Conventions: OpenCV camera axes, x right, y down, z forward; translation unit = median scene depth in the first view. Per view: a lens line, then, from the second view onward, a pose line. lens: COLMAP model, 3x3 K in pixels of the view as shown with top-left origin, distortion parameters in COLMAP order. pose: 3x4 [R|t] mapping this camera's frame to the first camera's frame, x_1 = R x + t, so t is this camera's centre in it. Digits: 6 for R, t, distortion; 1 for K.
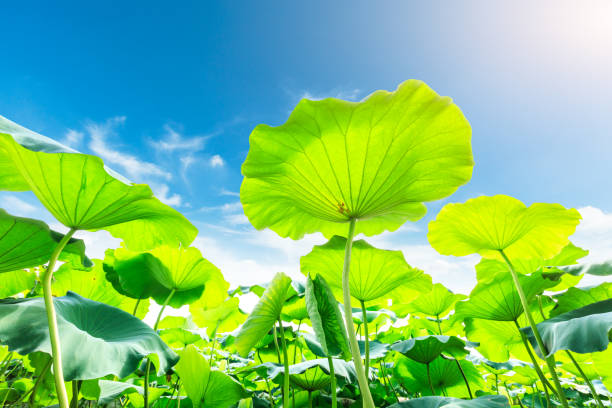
lens RADIAL K [[242.3, 0, 306.0], [0, 242.3, 204.0], [0, 0, 1]] dist [-0.038864, 0.000130]
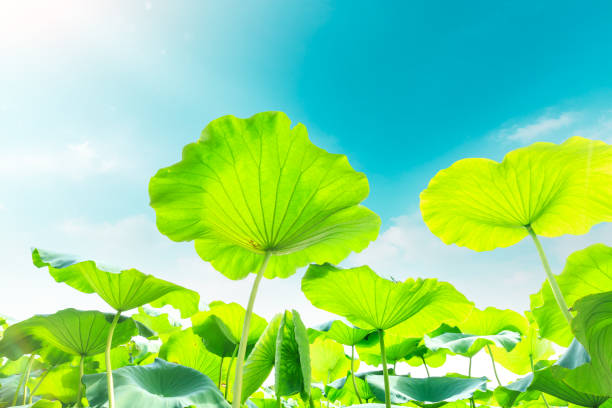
lens RADIAL K [[242.3, 0, 306.0], [0, 242.3, 204.0], [0, 0, 1]] dist [-0.038864, 0.000130]
pose [[0.872926, -0.340248, -0.349617, 0.612961], [0.289620, 0.938123, -0.189859, 0.092204], [0.392583, 0.064477, 0.917454, 0.121751]]
